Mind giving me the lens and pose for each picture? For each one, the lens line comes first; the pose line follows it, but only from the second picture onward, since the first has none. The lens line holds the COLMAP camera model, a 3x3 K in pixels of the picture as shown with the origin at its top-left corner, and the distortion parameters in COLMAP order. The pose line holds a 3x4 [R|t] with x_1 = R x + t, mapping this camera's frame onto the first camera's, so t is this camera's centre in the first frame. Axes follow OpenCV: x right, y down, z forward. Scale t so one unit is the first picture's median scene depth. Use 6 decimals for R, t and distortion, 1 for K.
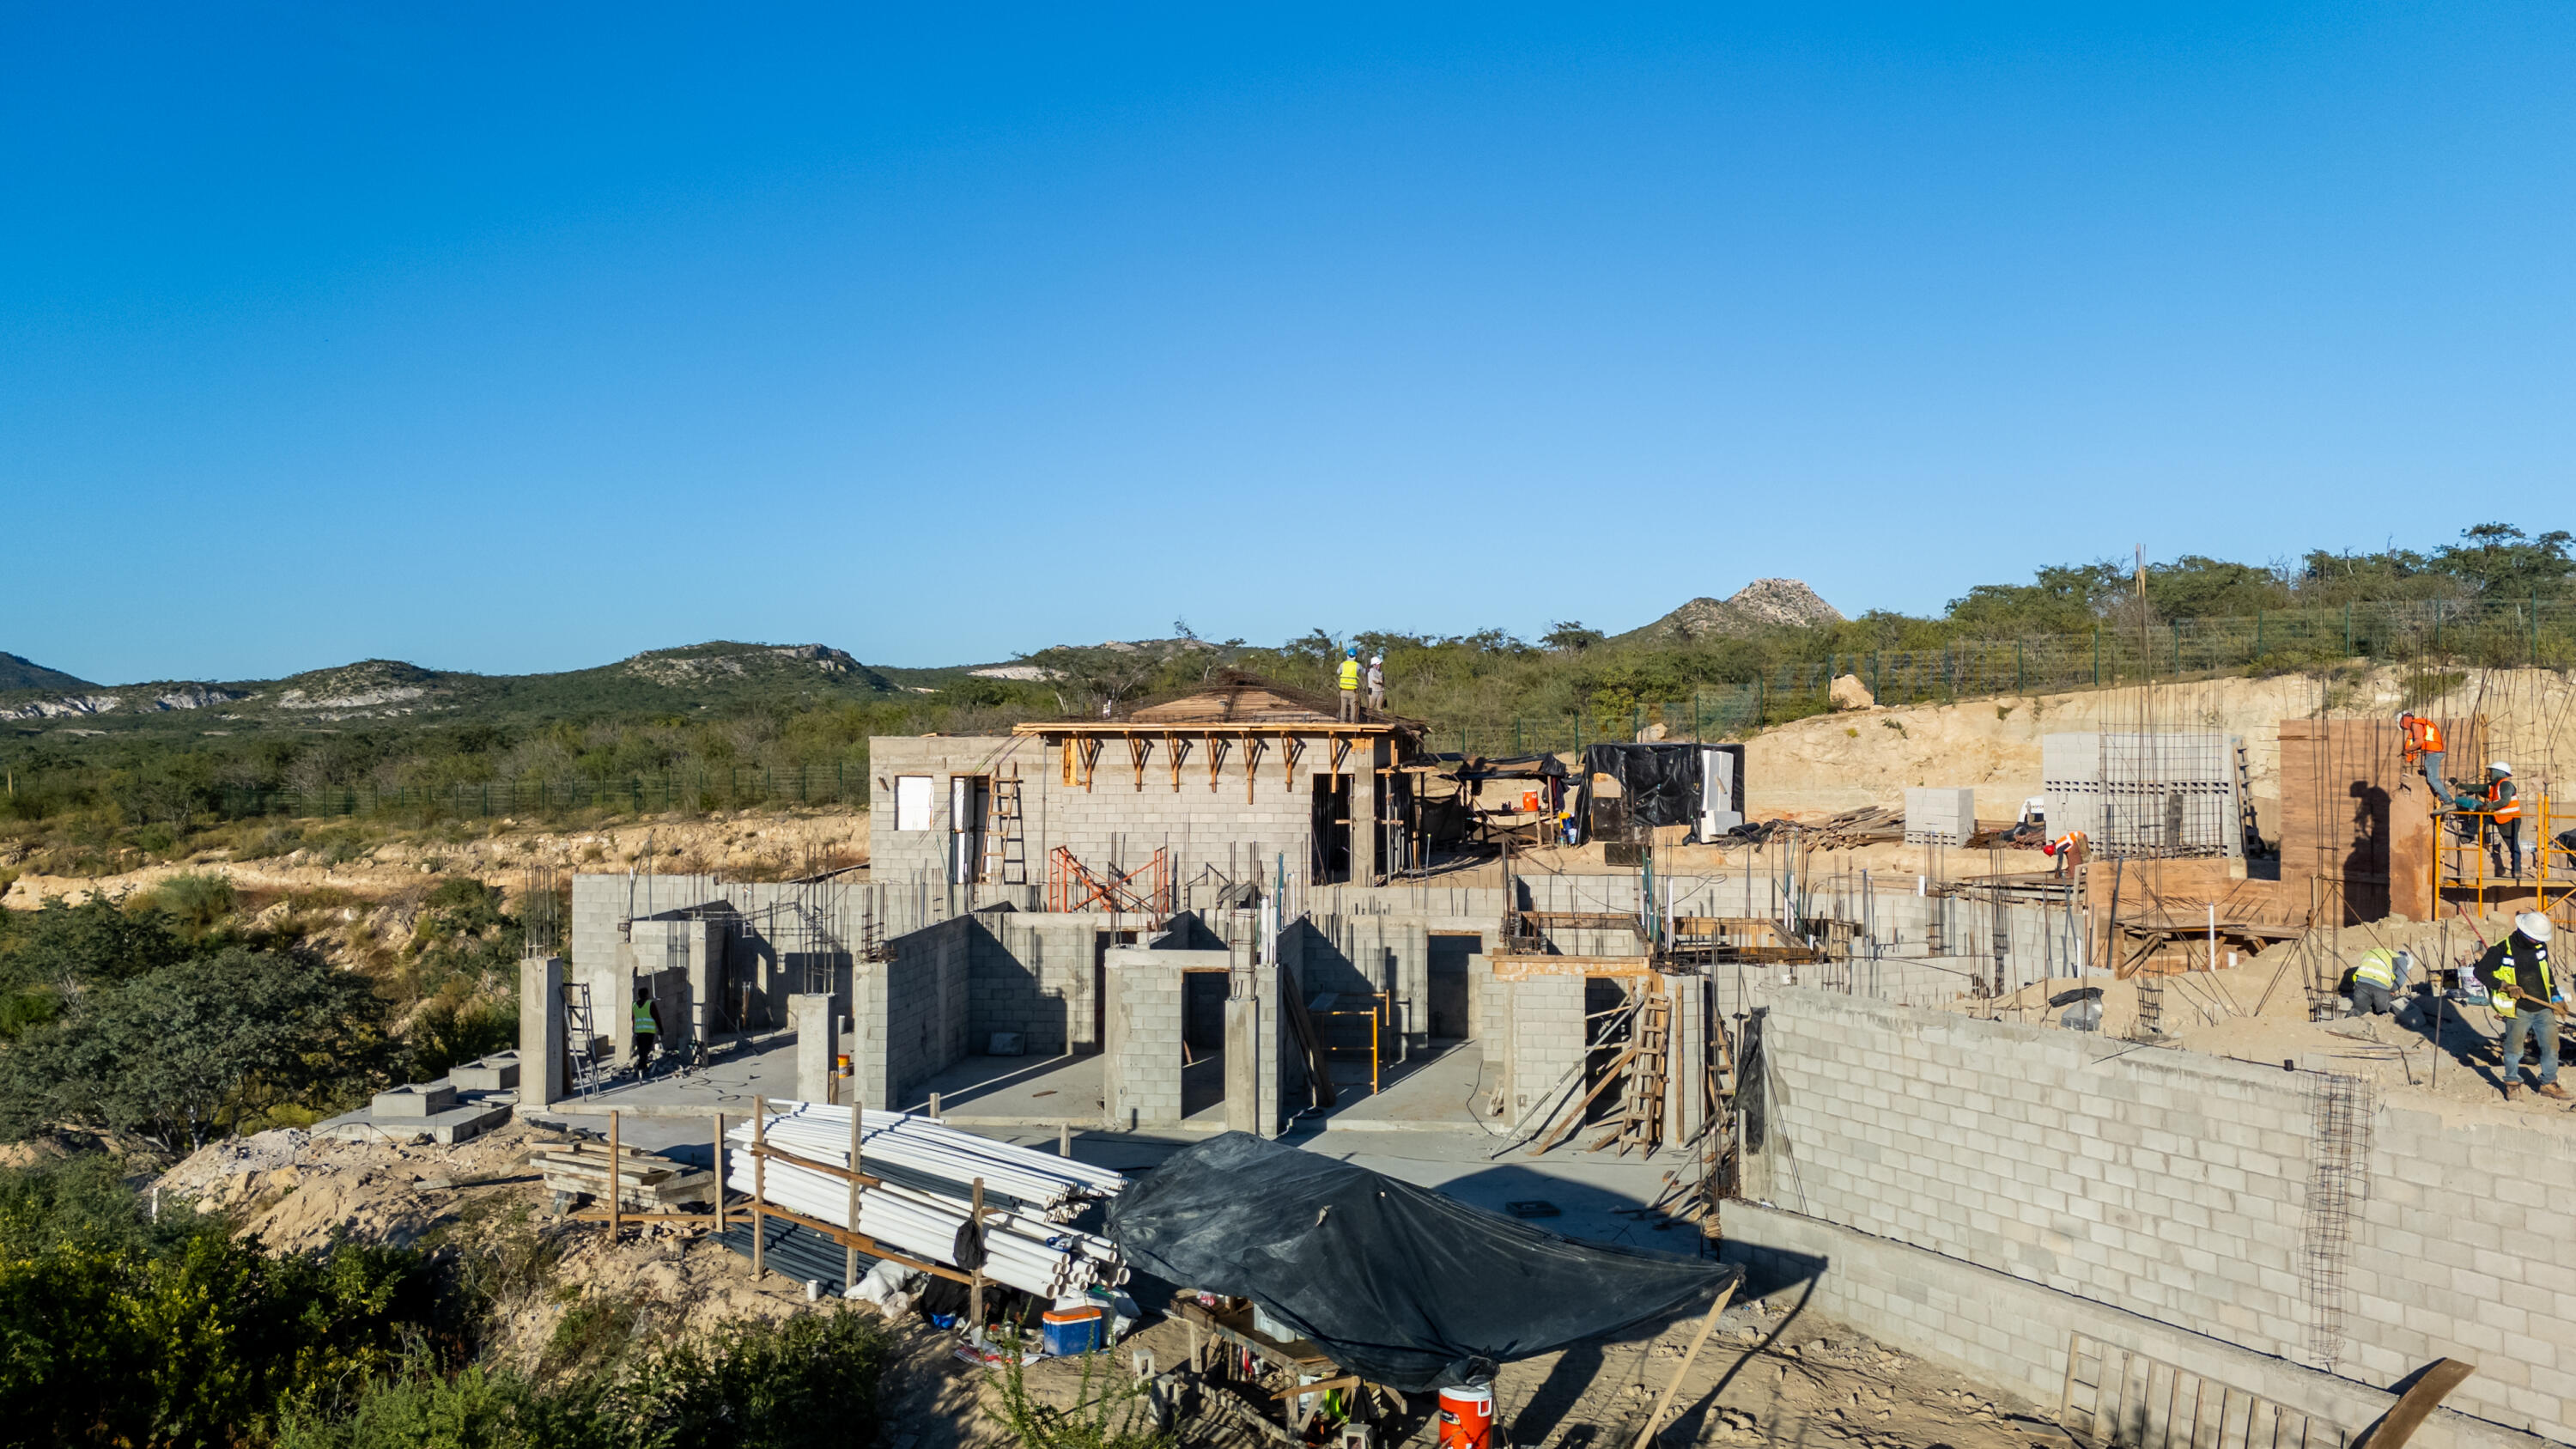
lens RADIAL K [[1957.7, 0, 1325.2], [0, 1957.7, 710.2], [0, 0, 1]] dist [0.104710, -0.123617]
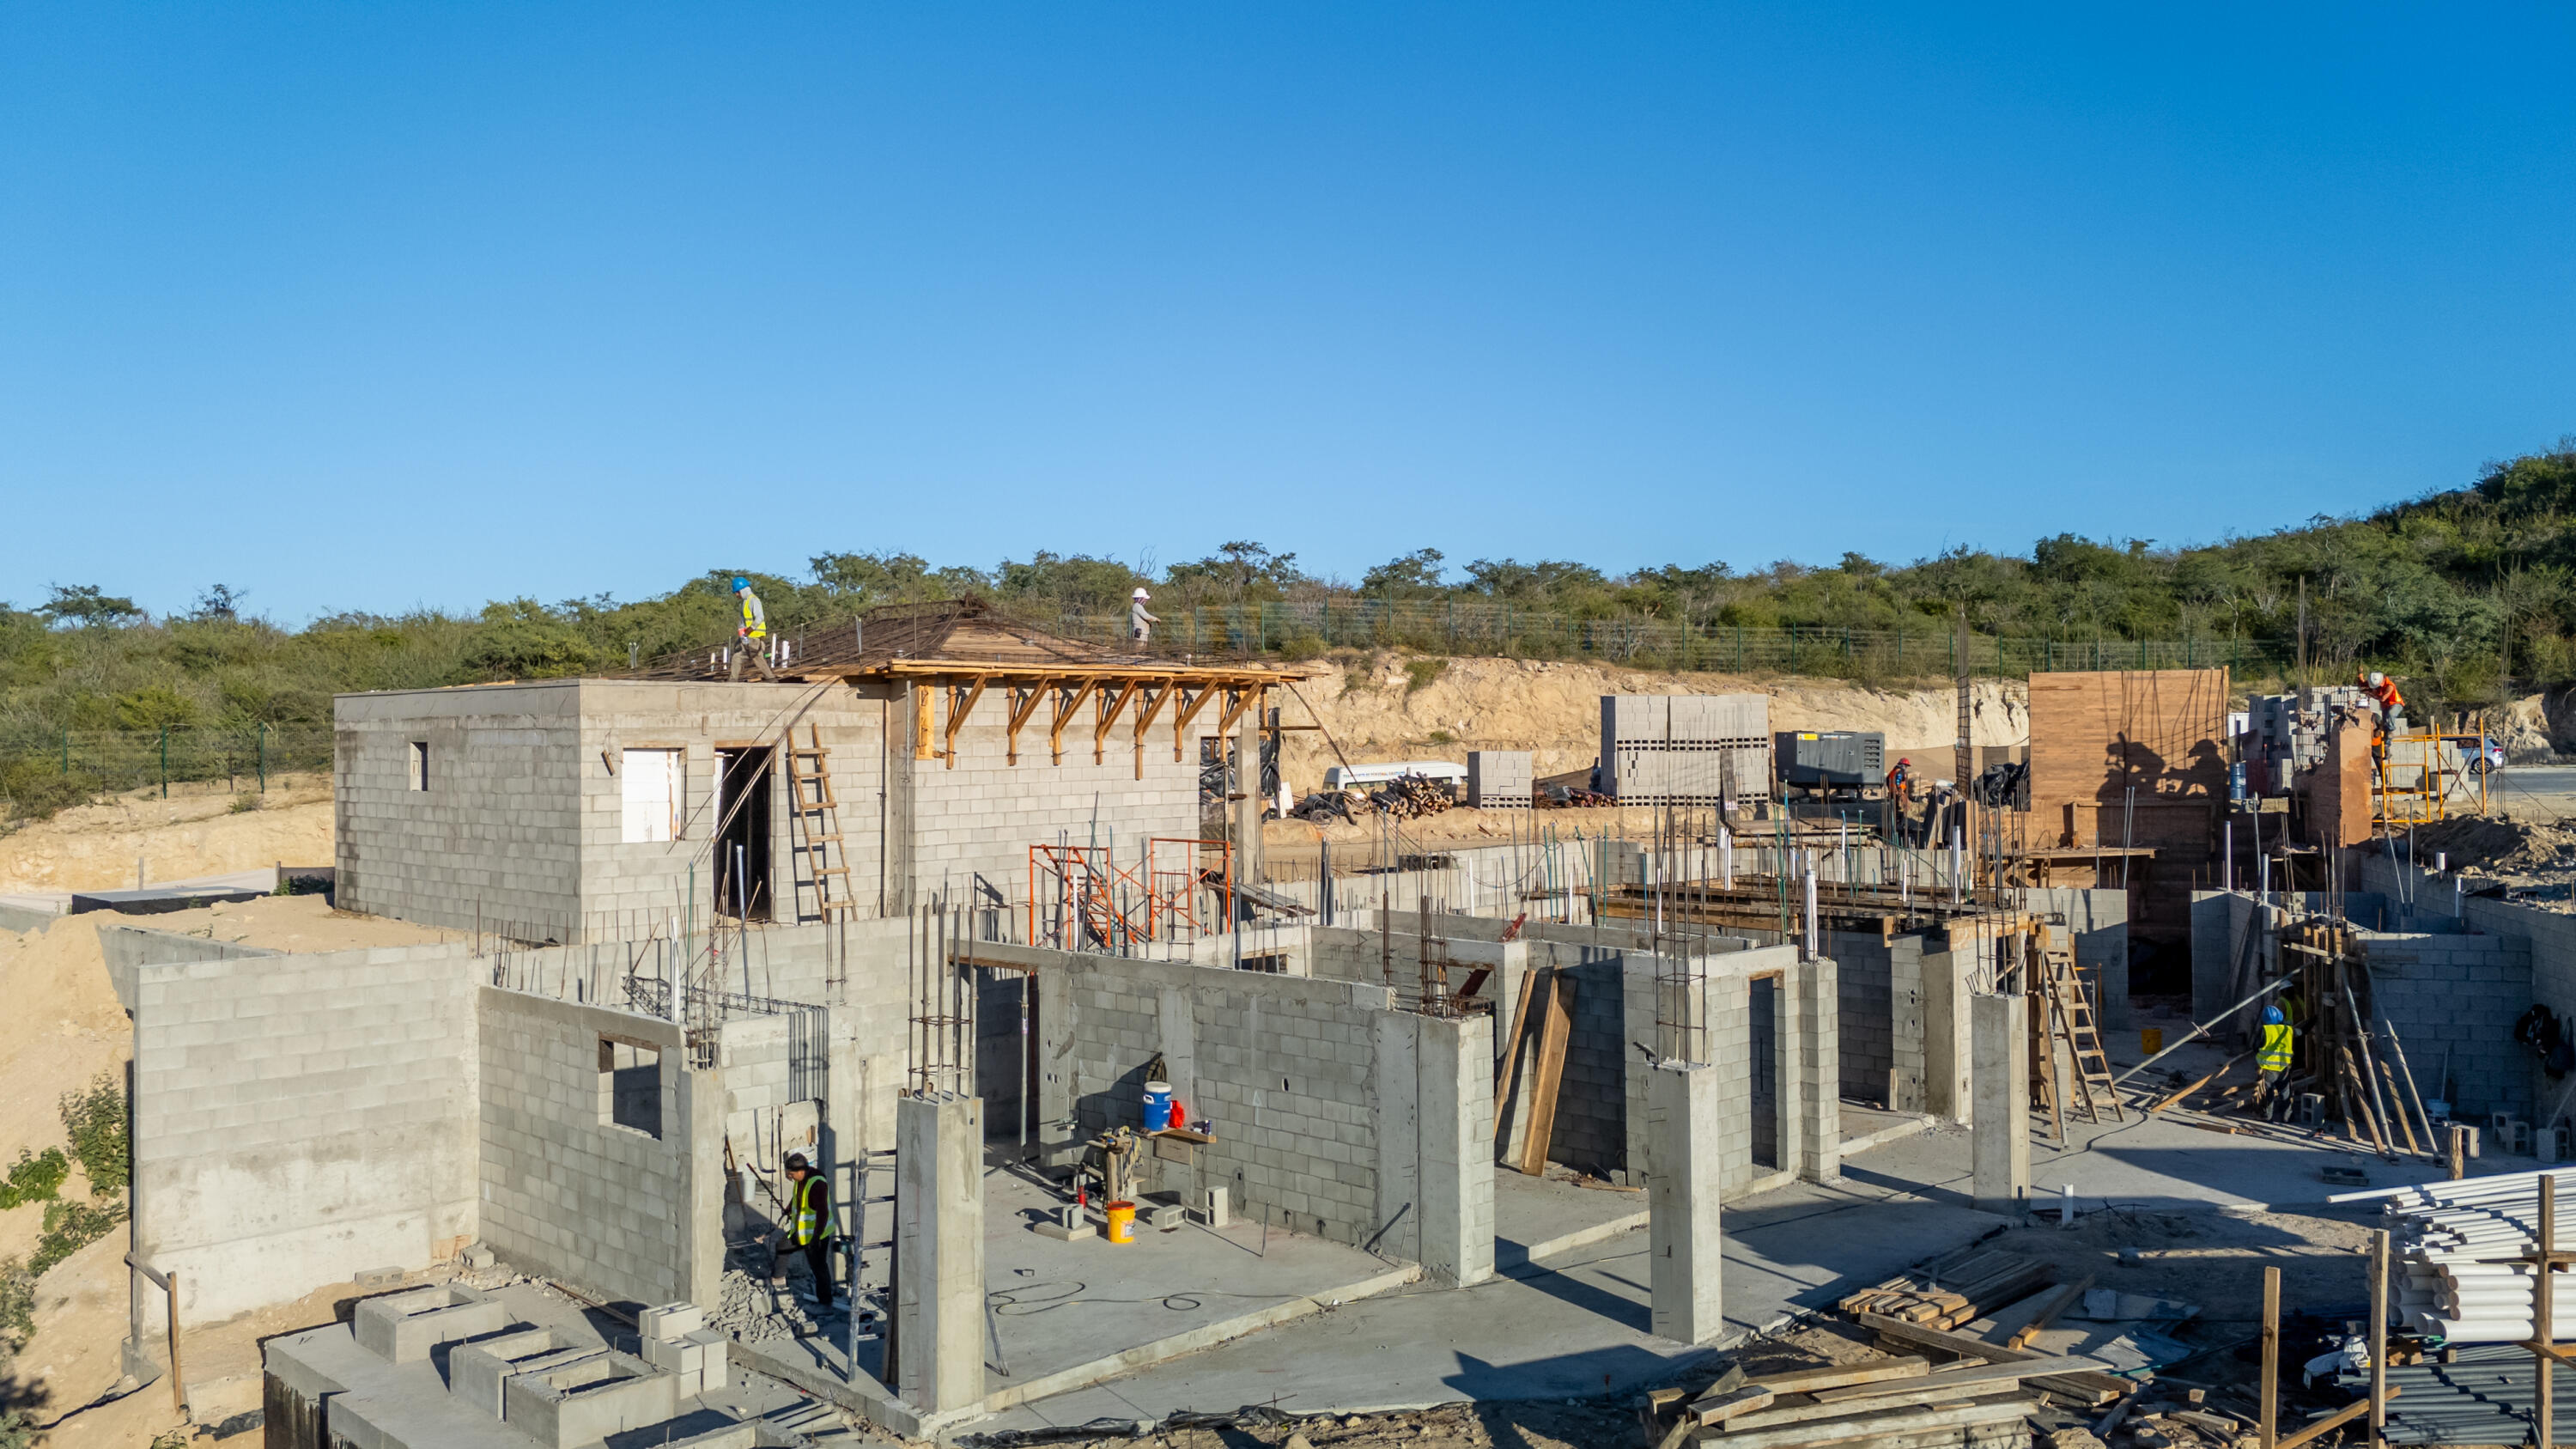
lens RADIAL K [[1947.6, 0, 1286.4], [0, 1947.6, 719.8], [0, 0, 1]] dist [0.083990, -0.077539]
pose [[0.617876, 0.000871, 0.786275, -0.564379], [0.001829, 0.999995, -0.002545, 0.027336], [-0.786273, 0.003010, 0.617872, 0.503934]]
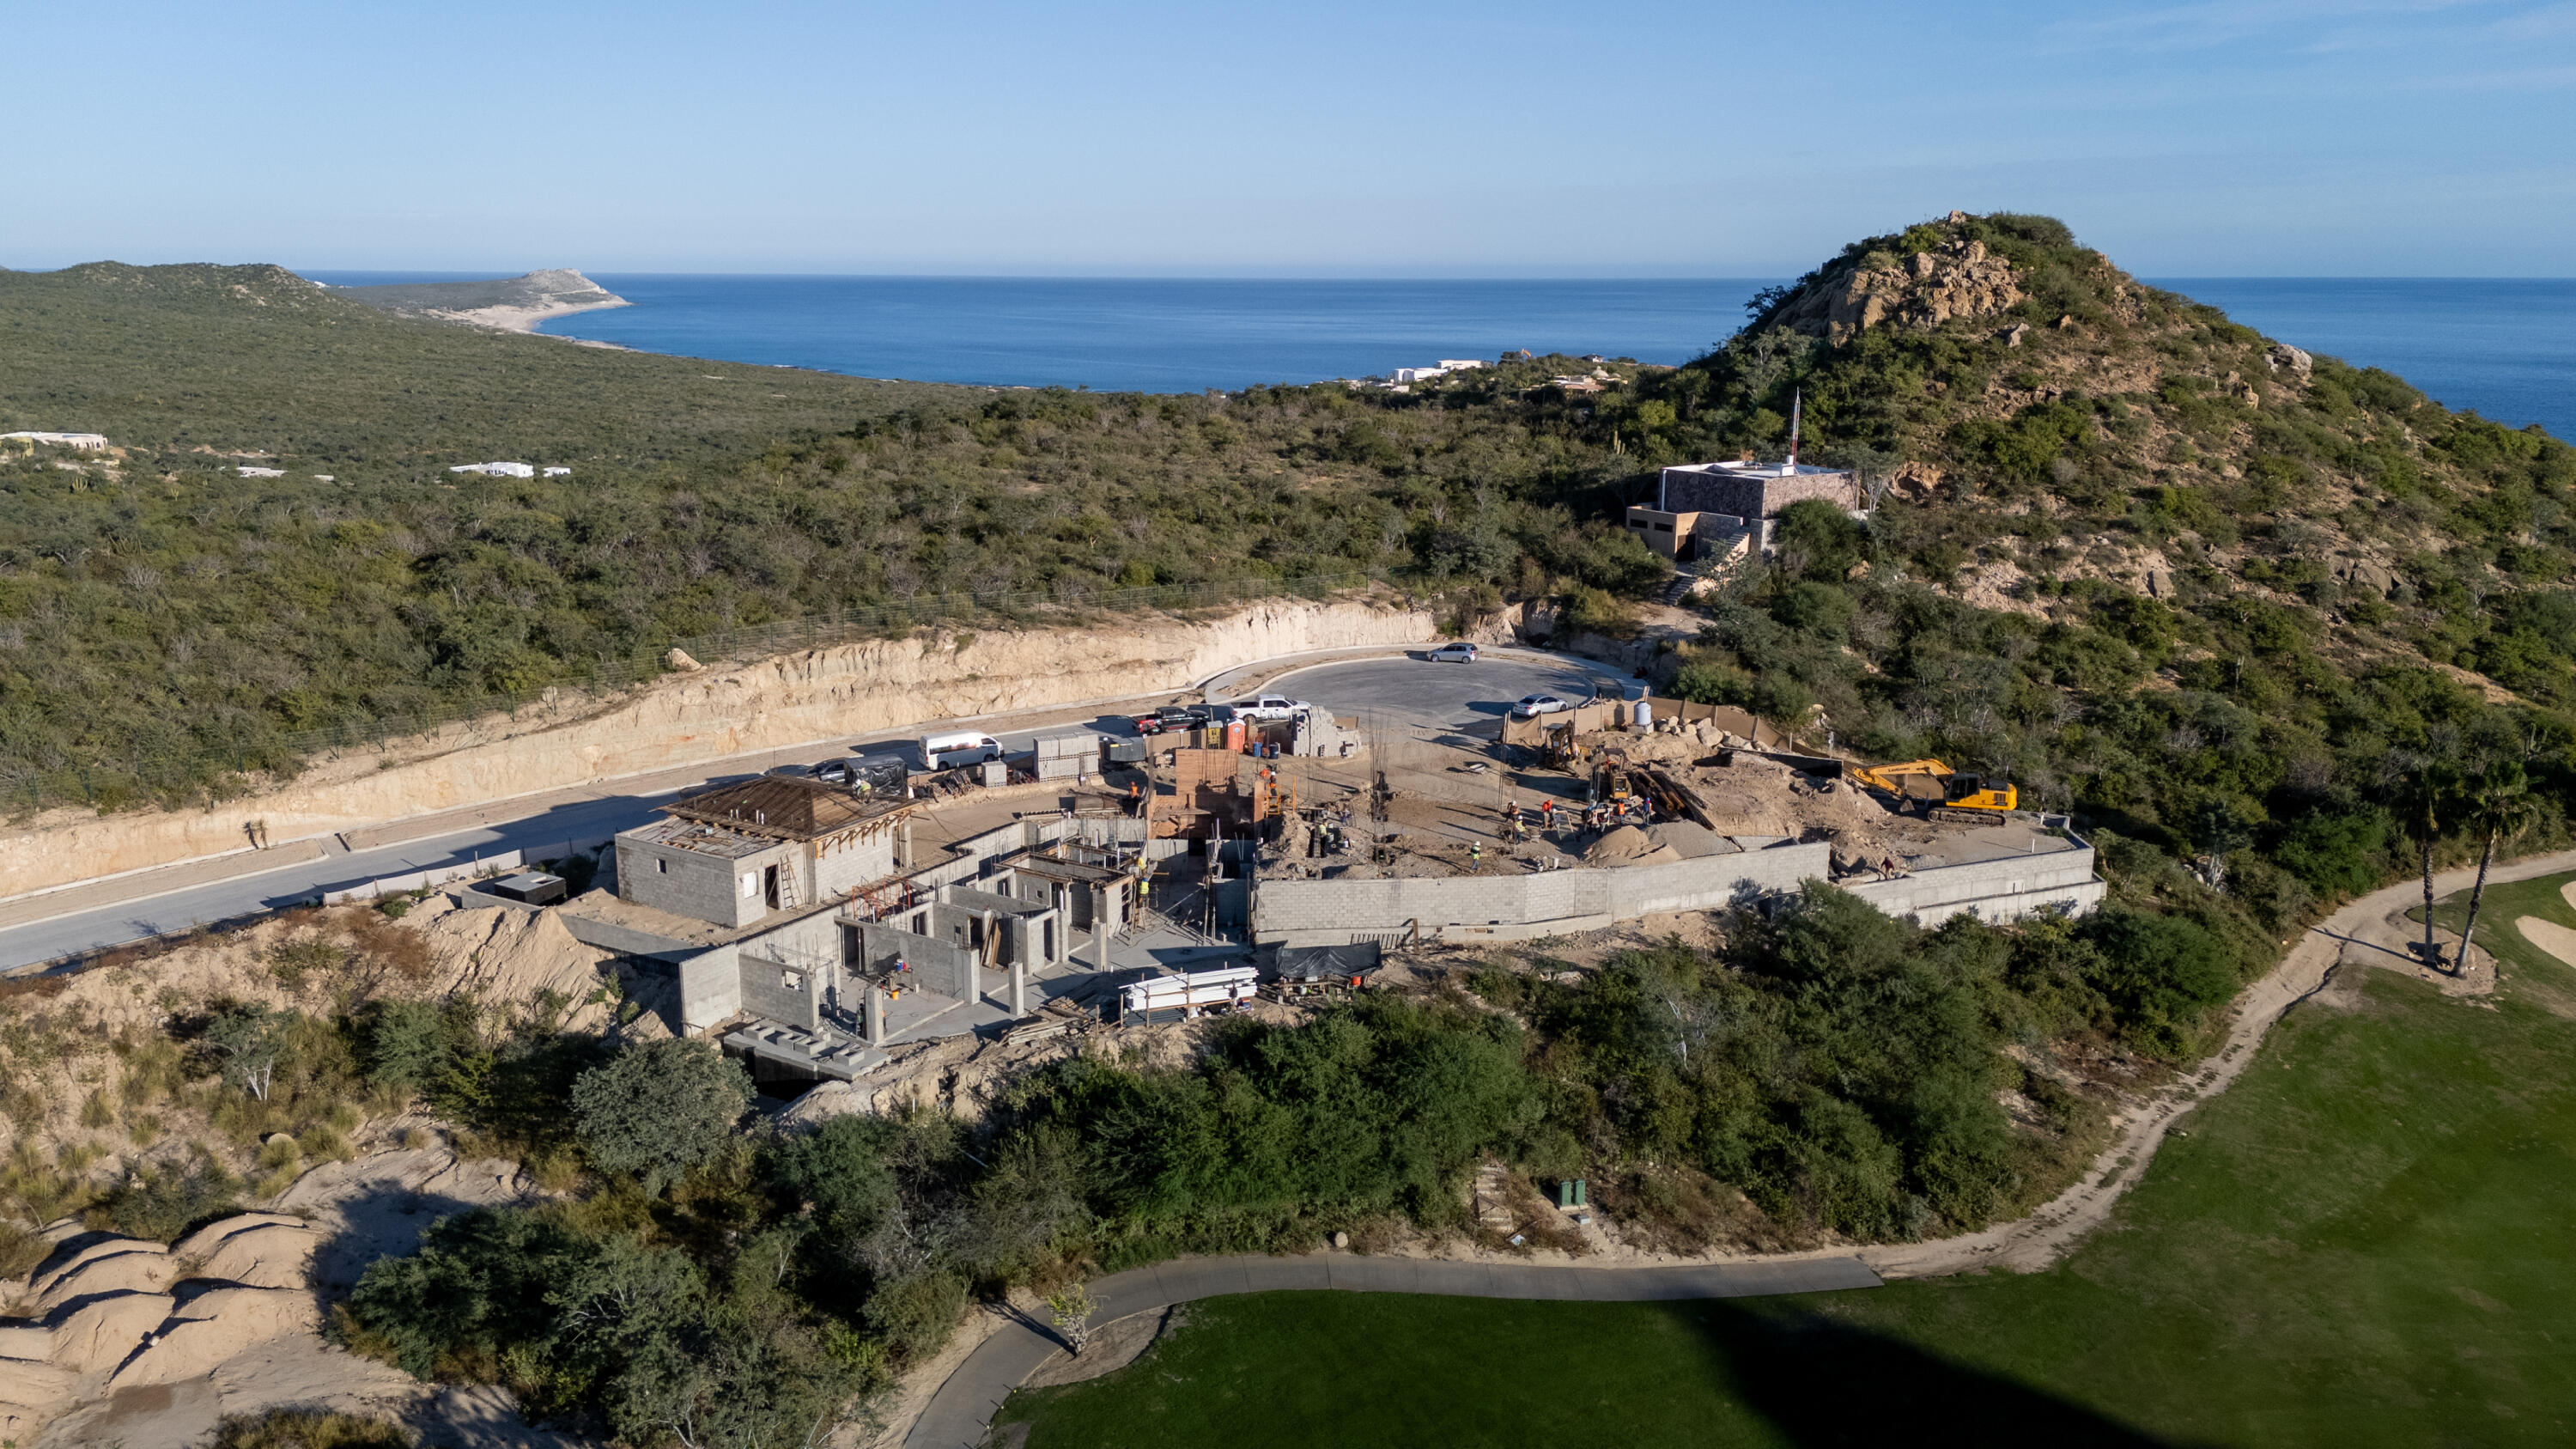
lens RADIAL K [[1957.1, 0, 1327.3], [0, 1957.1, 681.8], [0, 0, 1]] dist [0.119237, -0.171525]
pose [[0.406508, -0.195025, 0.892590, -1.902133], [-0.014270, 0.975478, 0.219635, -0.678069], [-0.913536, -0.102020, 0.393756, -0.430089]]
